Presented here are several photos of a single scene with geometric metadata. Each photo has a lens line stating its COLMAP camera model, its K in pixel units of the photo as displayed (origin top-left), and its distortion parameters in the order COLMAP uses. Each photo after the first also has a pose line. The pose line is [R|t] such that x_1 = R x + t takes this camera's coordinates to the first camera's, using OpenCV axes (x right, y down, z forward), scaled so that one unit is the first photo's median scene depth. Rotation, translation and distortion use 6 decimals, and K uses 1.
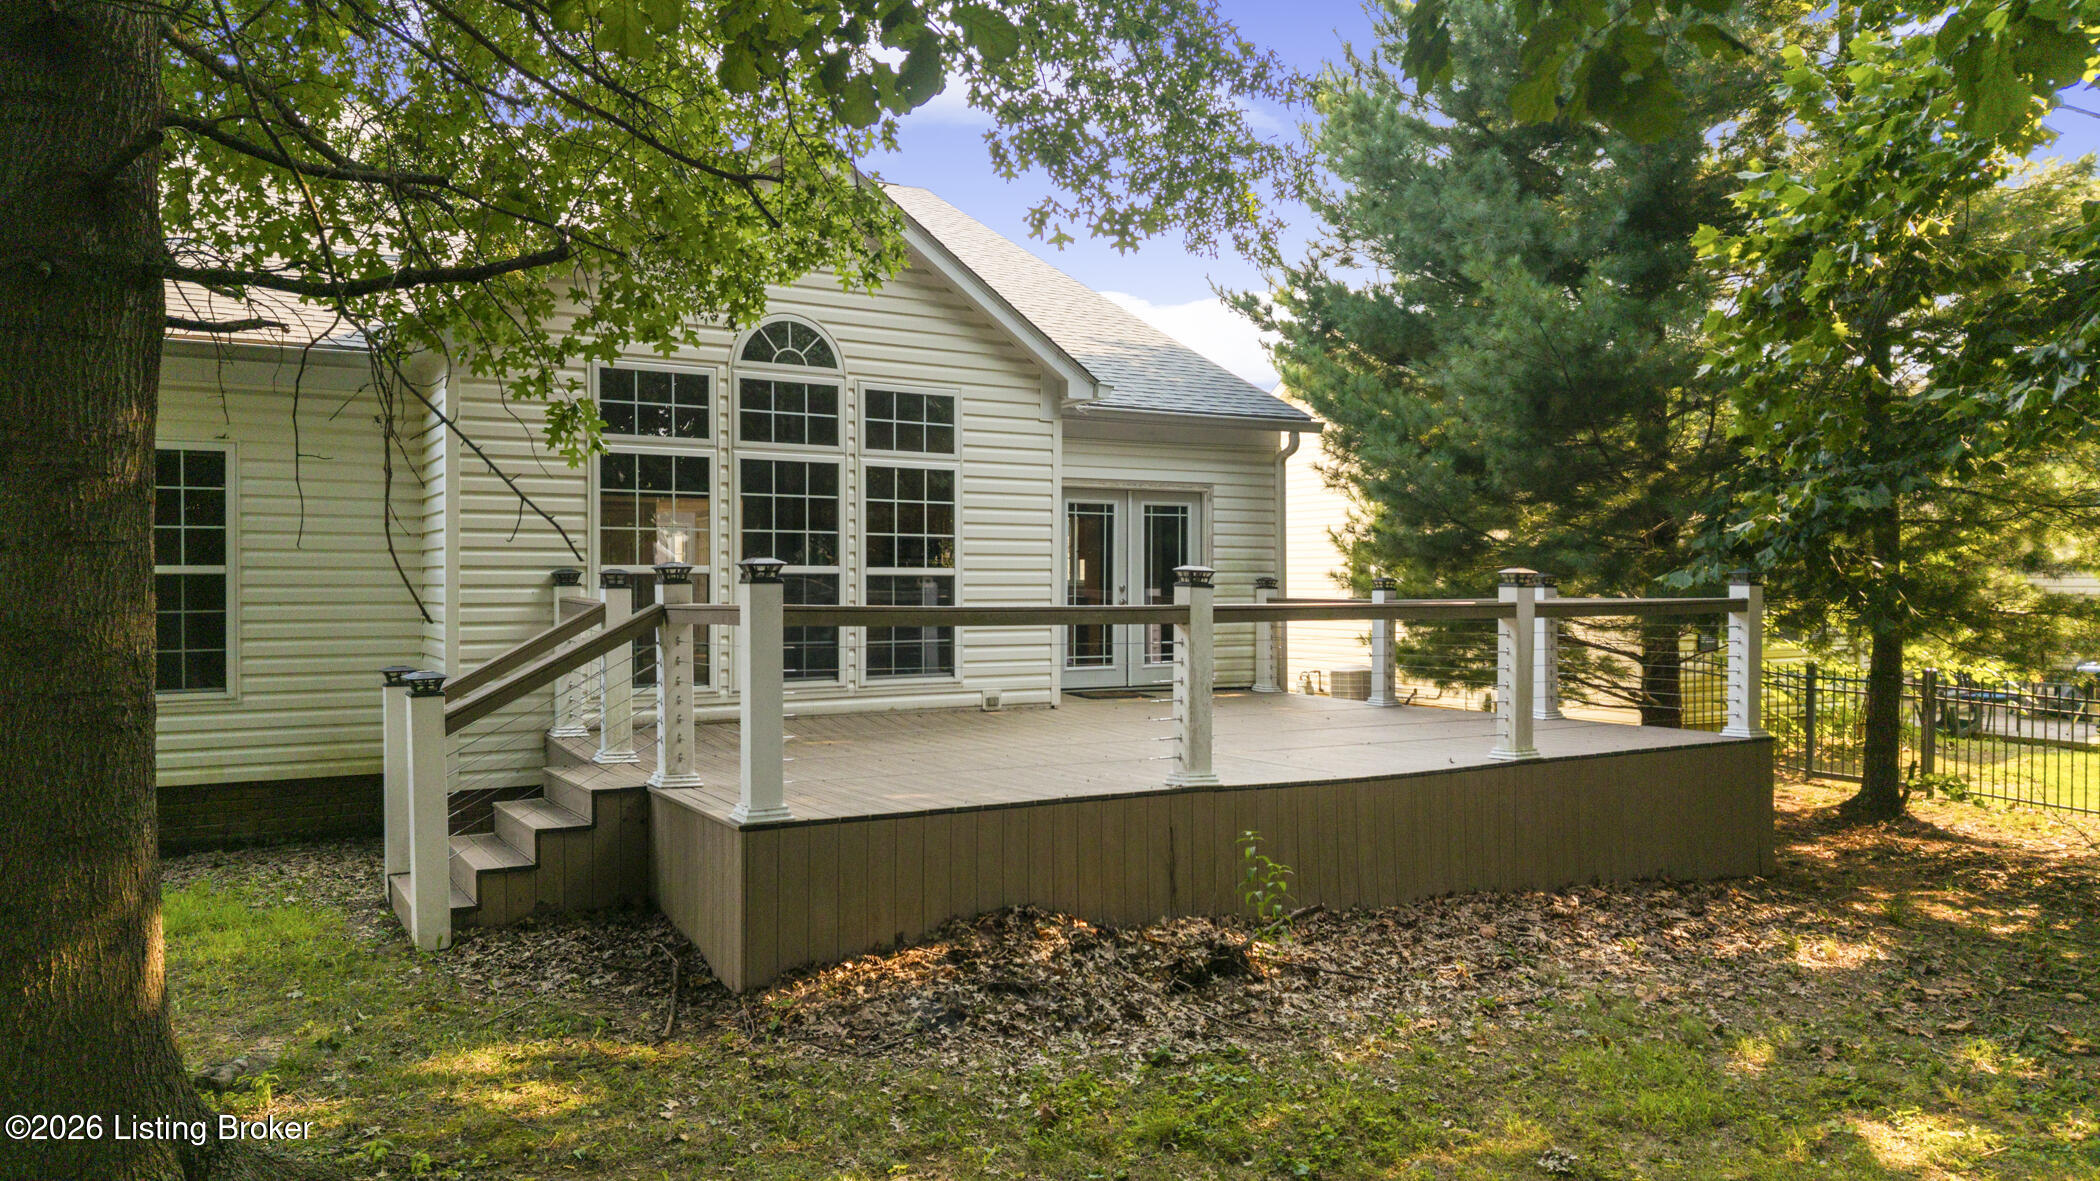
lens RADIAL K [[1403.4, 0, 1043.1], [0, 1403.4, 592.6], [0, 0, 1]] dist [0.143648, -0.238897]
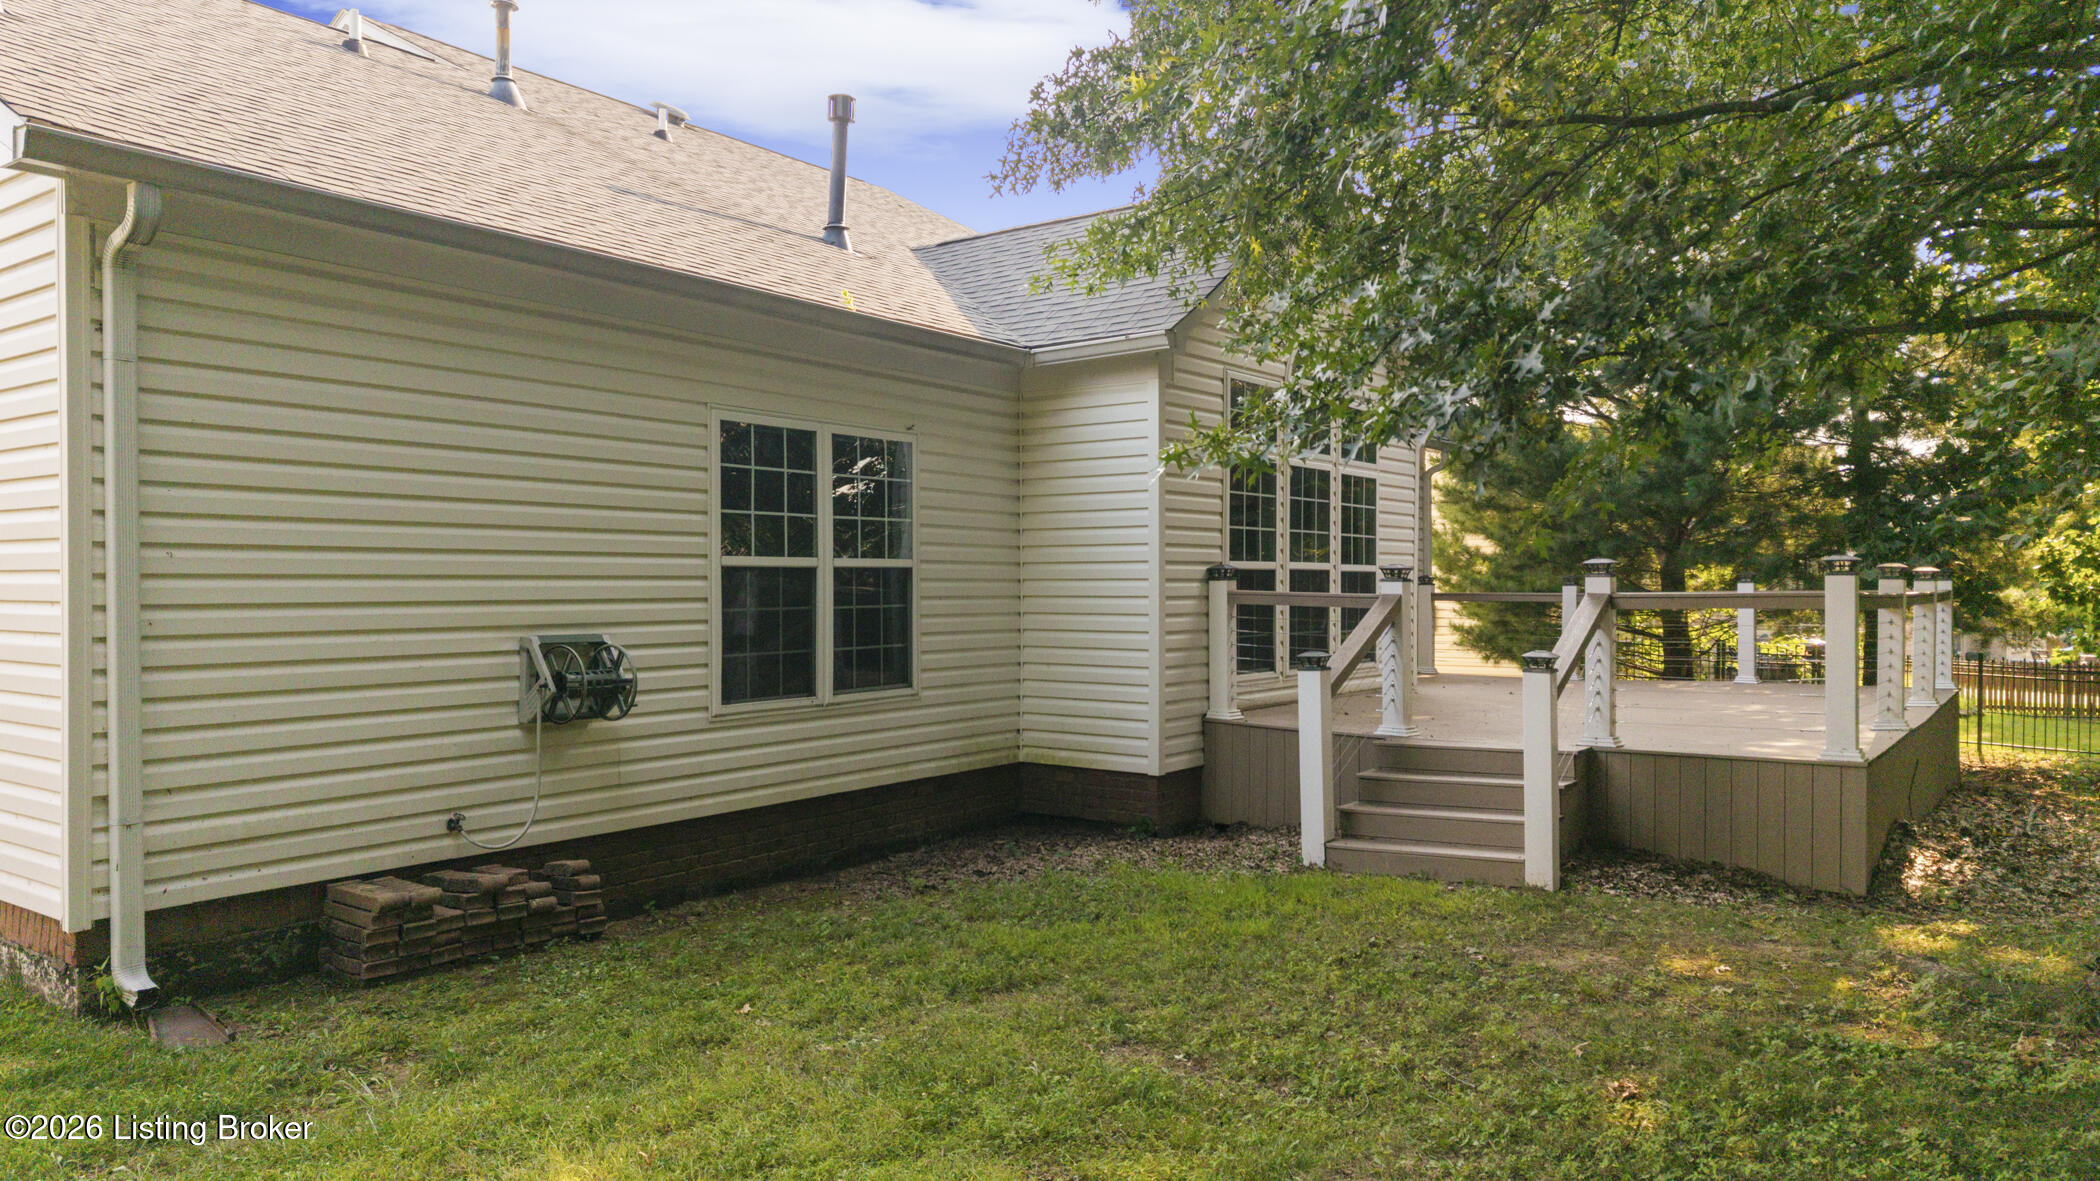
lens RADIAL K [[1403.4, 0, 1043.1], [0, 1403.4, 592.6], [0, 0, 1]] dist [0.143648, -0.238897]
pose [[0.910231, -0.001286, 0.414099, -1.250709], [-0.000010, 0.999995, 0.003128, 0.001468], [-0.414101, -0.002851, 0.910226, 0.118488]]
